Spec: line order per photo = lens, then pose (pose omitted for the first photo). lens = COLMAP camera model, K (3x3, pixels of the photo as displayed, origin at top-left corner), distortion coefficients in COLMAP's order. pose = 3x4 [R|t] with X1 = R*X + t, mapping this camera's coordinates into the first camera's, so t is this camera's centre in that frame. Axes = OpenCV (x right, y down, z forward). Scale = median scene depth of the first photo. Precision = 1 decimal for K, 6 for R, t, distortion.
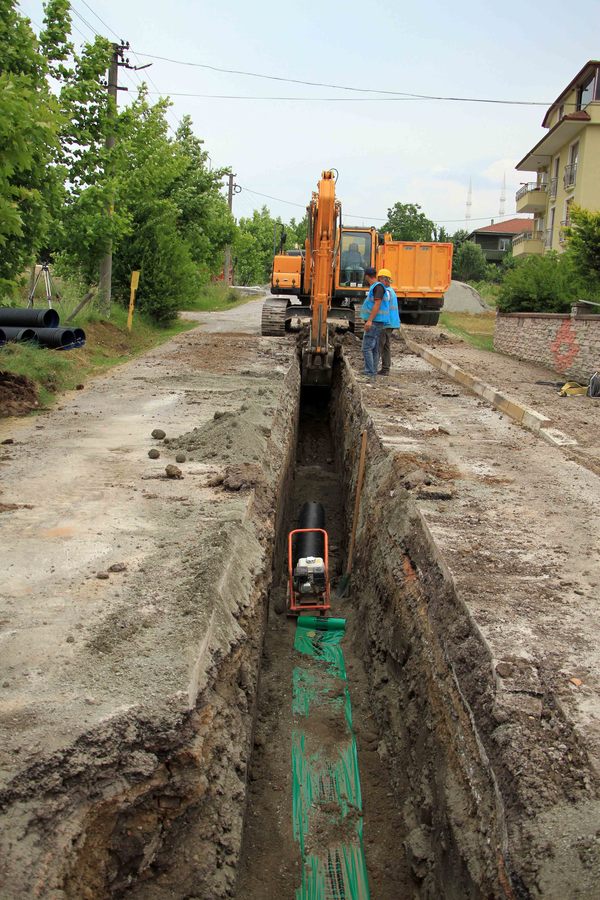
lens RADIAL K [[901.3, 0, 300.0], [0, 901.3, 450.0], [0, 0, 1]] dist [-0.136219, 0.299557]
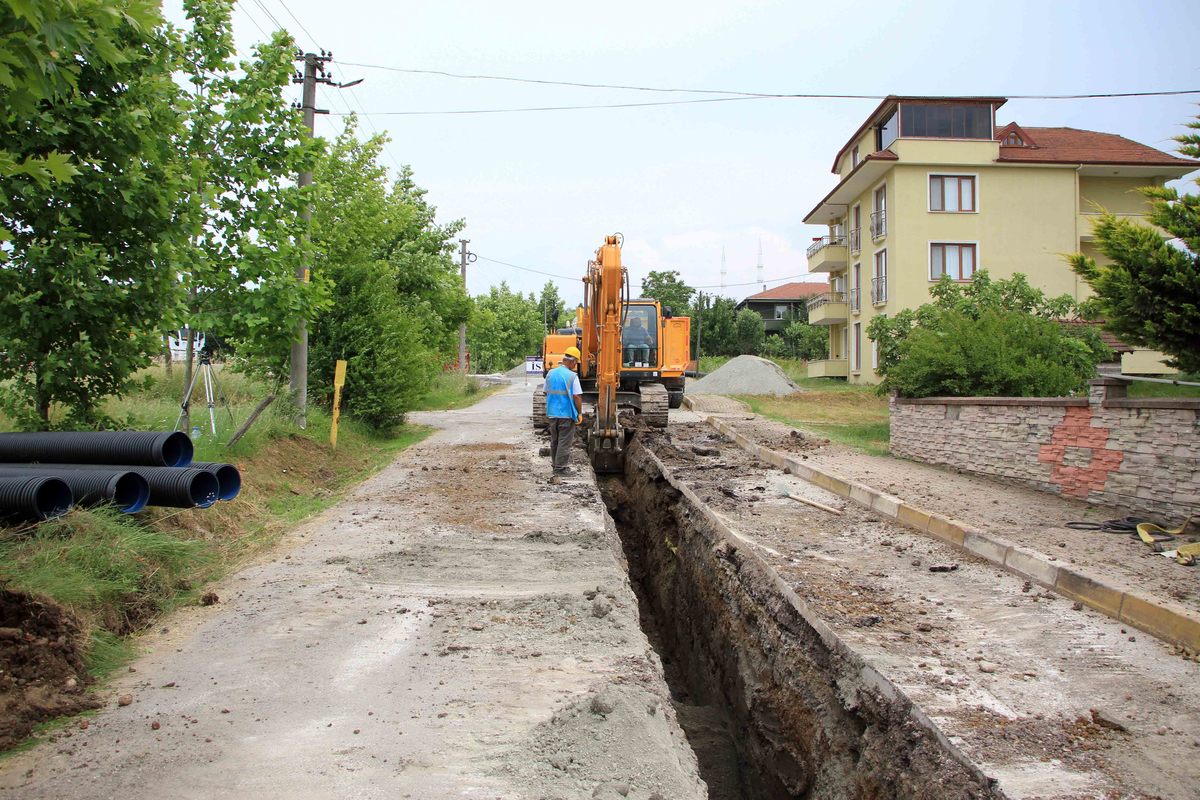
lens RADIAL K [[1011.3, 0, 600.3], [0, 1011.3, 392.1], [0, 0, 1]] dist [-0.188781, 0.164955]
pose [[0.997144, -0.044203, 0.061243, -0.030305], [0.053311, 0.986297, -0.156126, -0.040998], [-0.053502, 0.158945, 0.985837, 0.213944]]
